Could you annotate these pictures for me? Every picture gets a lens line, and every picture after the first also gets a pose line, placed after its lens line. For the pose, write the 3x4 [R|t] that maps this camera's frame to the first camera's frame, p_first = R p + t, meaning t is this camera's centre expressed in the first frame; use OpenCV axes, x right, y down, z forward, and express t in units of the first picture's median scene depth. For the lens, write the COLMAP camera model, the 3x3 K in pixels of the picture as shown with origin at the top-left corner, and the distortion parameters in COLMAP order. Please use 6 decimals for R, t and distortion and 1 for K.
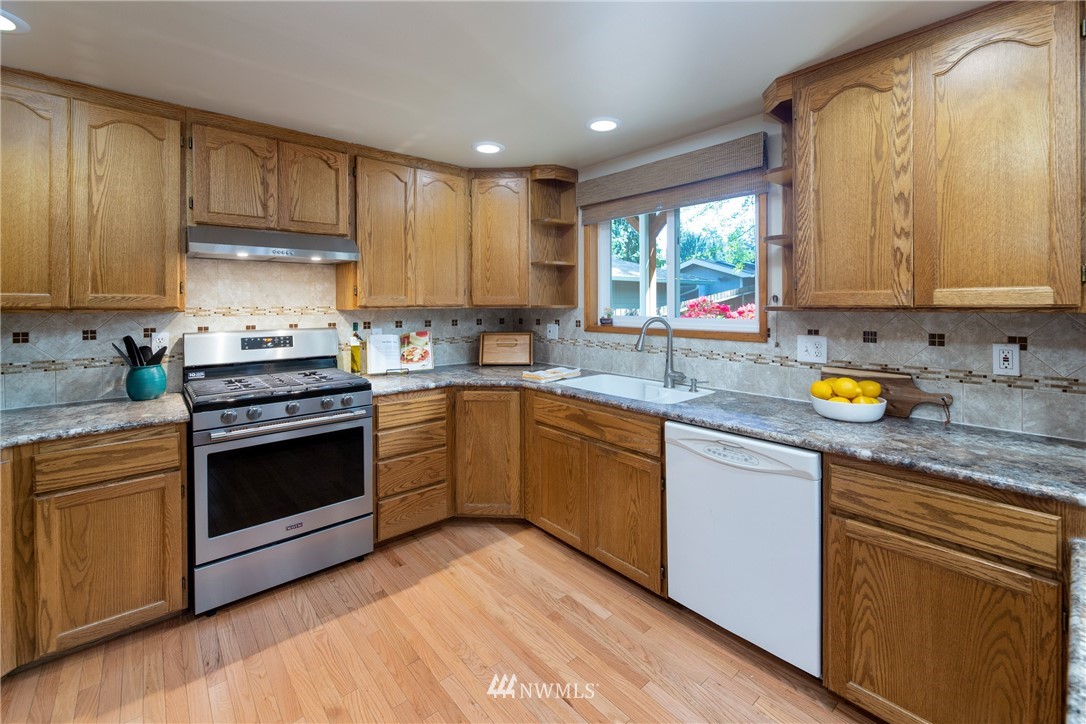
lens RADIAL K [[462.3, 0, 544.2], [0, 462.3, 305.2], [0, 0, 1]] dist [-0.000873, -0.000939]
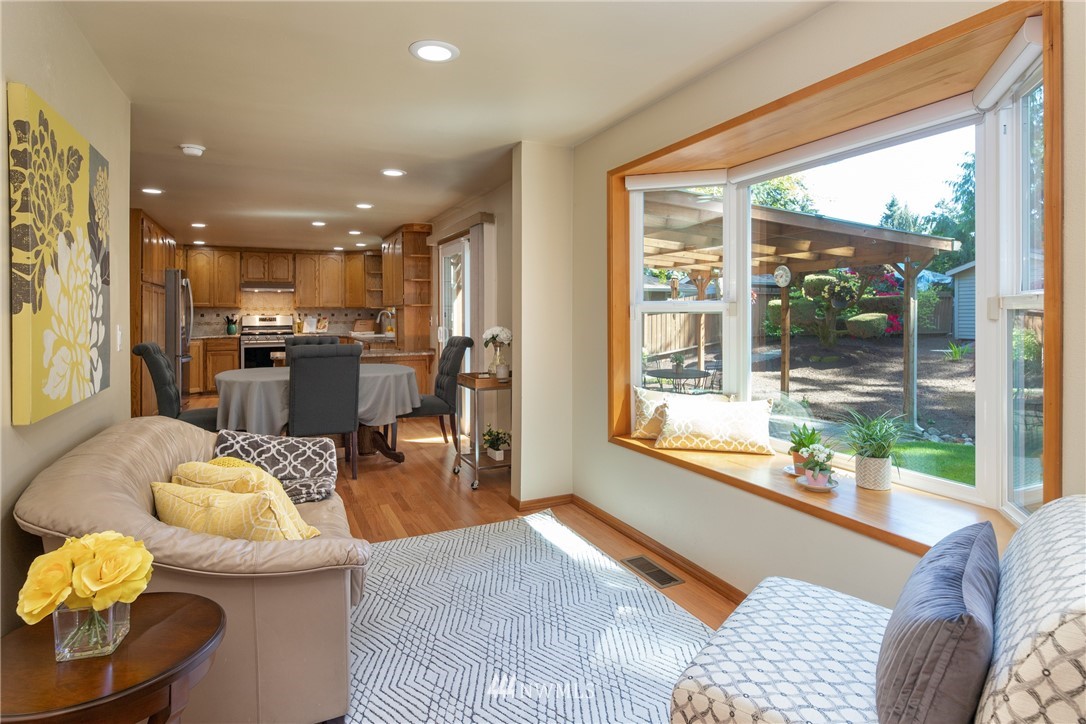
lens RADIAL K [[592.5, 0, 539.9], [0, 592.5, 315.0], [0, 0, 1]] dist [-0.000546, -0.002603]
pose [[0.959895, 0.002841, -0.280346, 2.402929], [-0.003466, 0.999992, -0.001732, 0.060257], [0.280339, 0.002634, 0.959897, -2.410294]]
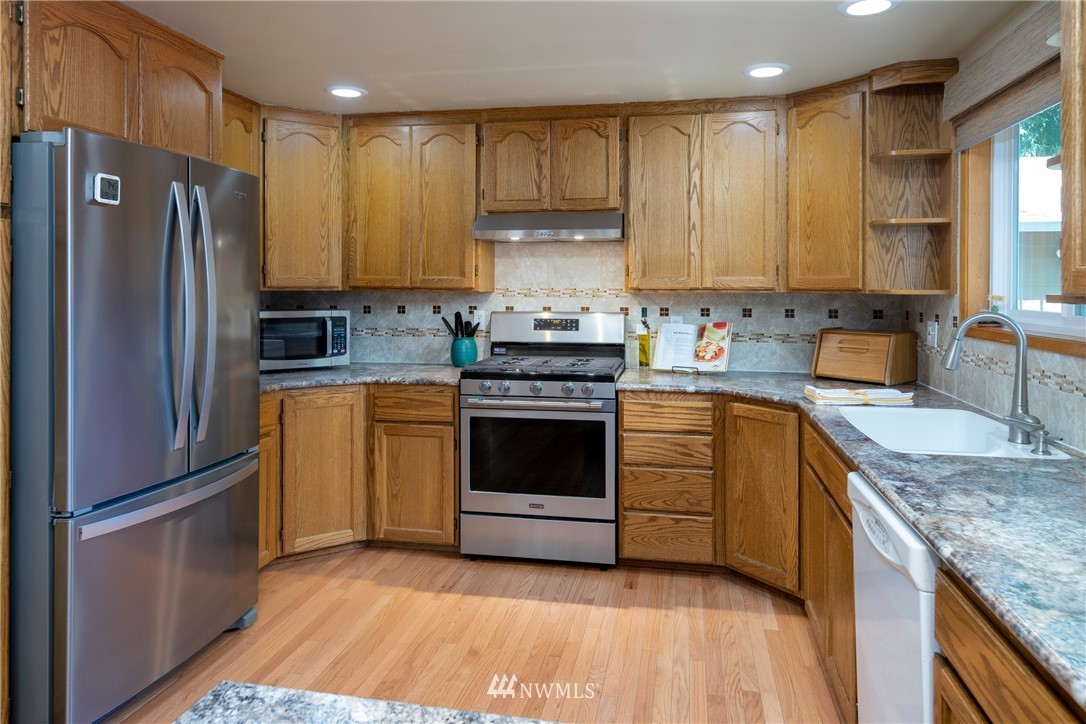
lens RADIAL K [[723.6, 0, 544.4], [0, 723.6, 289.7], [0, 0, 1]] dist [0.012113, -0.000804]
pose [[0.615650, 0.009604, -0.787961, 0.685222], [-0.008697, 0.999948, 0.005393, -0.001651], [0.787972, 0.003533, 0.615701, 0.037218]]
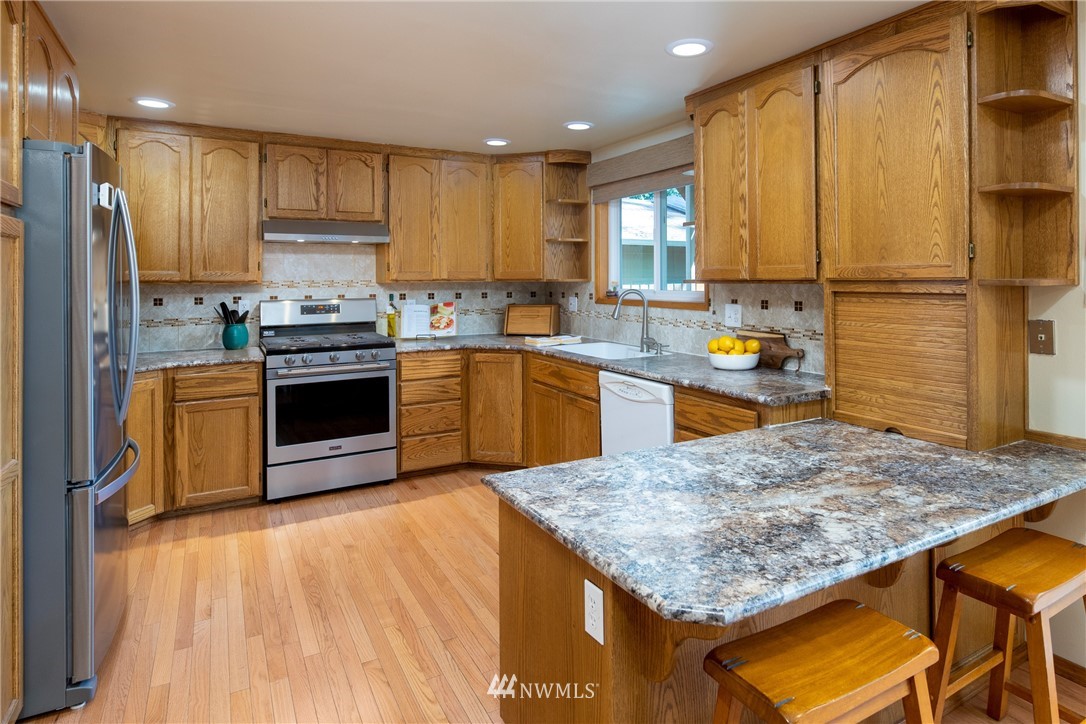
lens RADIAL K [[630.0, 0, 589.9], [0, 630.0, 275.7], [0, 0, 1]] dist [-0.005376, 0.002020]
pose [[0.984589, -0.001885, -0.174873, 0.465530], [0.000828, 0.999981, -0.006121, 0.002150], [0.174881, 0.005882, 0.984572, -0.610940]]
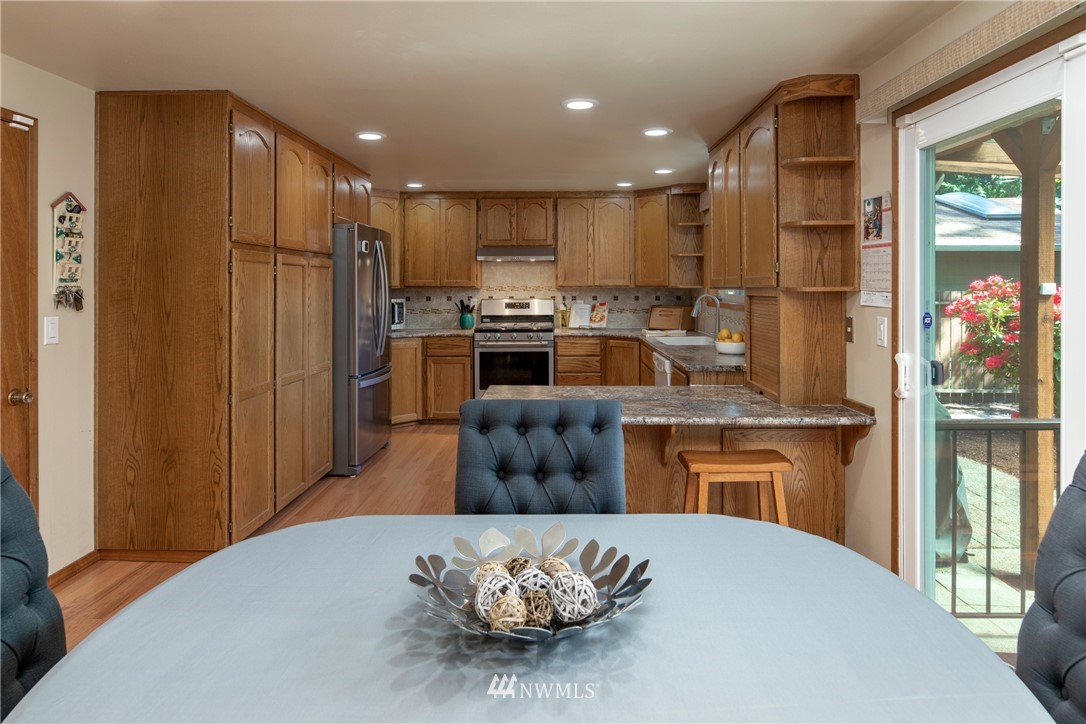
lens RADIAL K [[648.2, 0, 548.0], [0, 648.2, 289.5], [0, 0, 1]] dist [0.014462, 0.000874]
pose [[0.743266, 0.006529, -0.668964, 1.397879], [-0.003400, 0.999976, 0.005981, 0.000958], [0.668987, -0.002171, 0.743271, -0.960633]]
